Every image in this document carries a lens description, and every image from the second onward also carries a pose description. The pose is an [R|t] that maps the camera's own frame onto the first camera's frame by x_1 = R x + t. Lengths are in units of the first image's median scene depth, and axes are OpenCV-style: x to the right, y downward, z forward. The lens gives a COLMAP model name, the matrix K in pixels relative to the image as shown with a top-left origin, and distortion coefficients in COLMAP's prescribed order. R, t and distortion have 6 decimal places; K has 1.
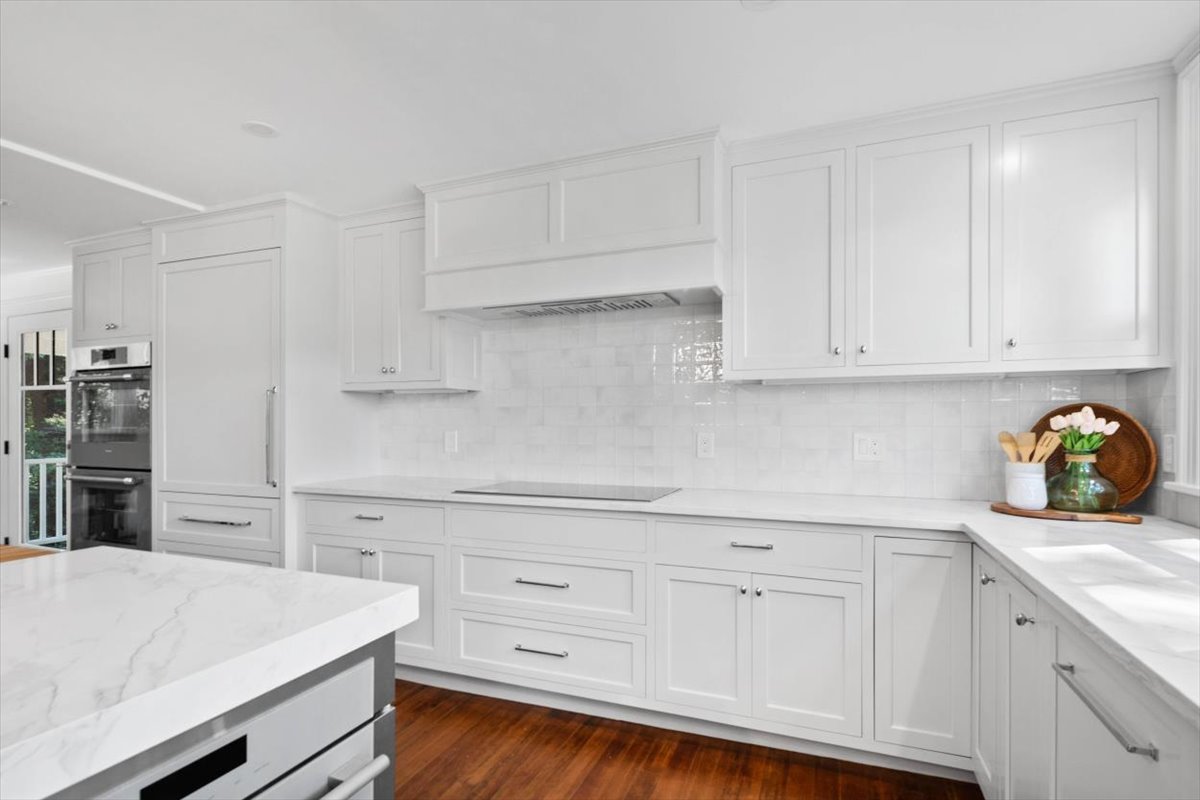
lens RADIAL K [[585.6, 0, 604.3], [0, 585.6, 431.2], [0, 0, 1]] dist [-0.003297, -0.000412]
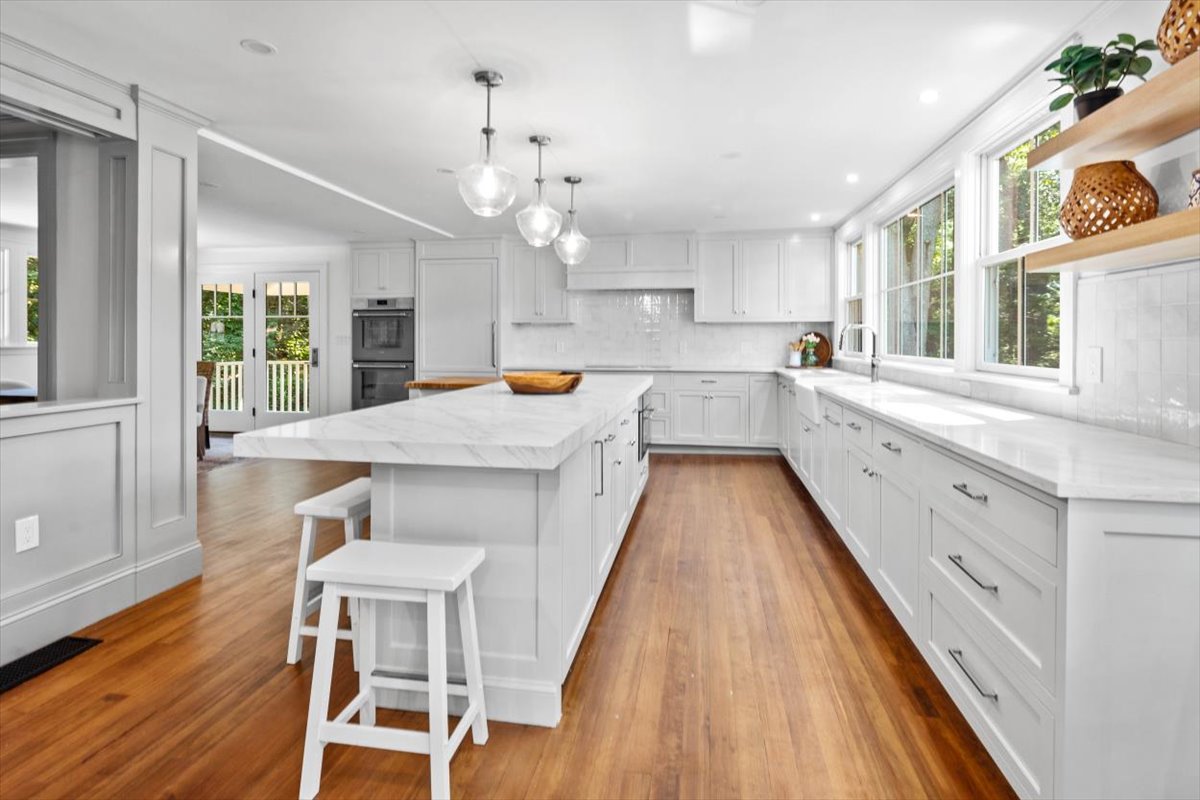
lens RADIAL K [[592.9, 0, 598.9], [0, 592.9, 356.5], [0, 0, 1]] dist [-0.002329, -0.000249]
pose [[0.978120, -0.001203, 0.208037, -0.736678], [0.000106, 0.999986, 0.005284, 0.050518], [-0.208040, -0.005146, 0.978107, -1.444262]]
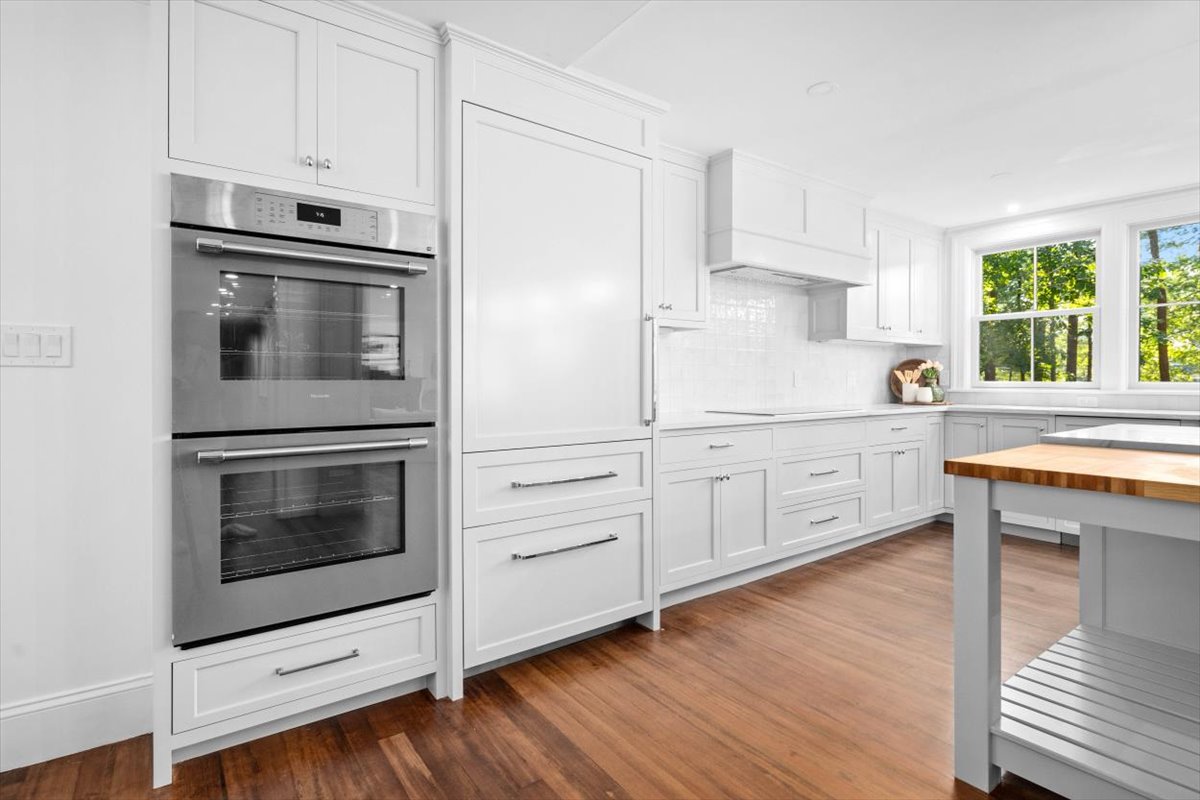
lens RADIAL K [[590.5, 0, 601.5], [0, 590.5, 376.6], [0, 0, 1]] dist [0.000221, 0.000099]
pose [[0.529010, 0.004129, 0.848605, -1.558517], [0.004377, 0.999962, -0.007594, 0.030193], [-0.848604, 0.007732, 0.528972, 0.659900]]
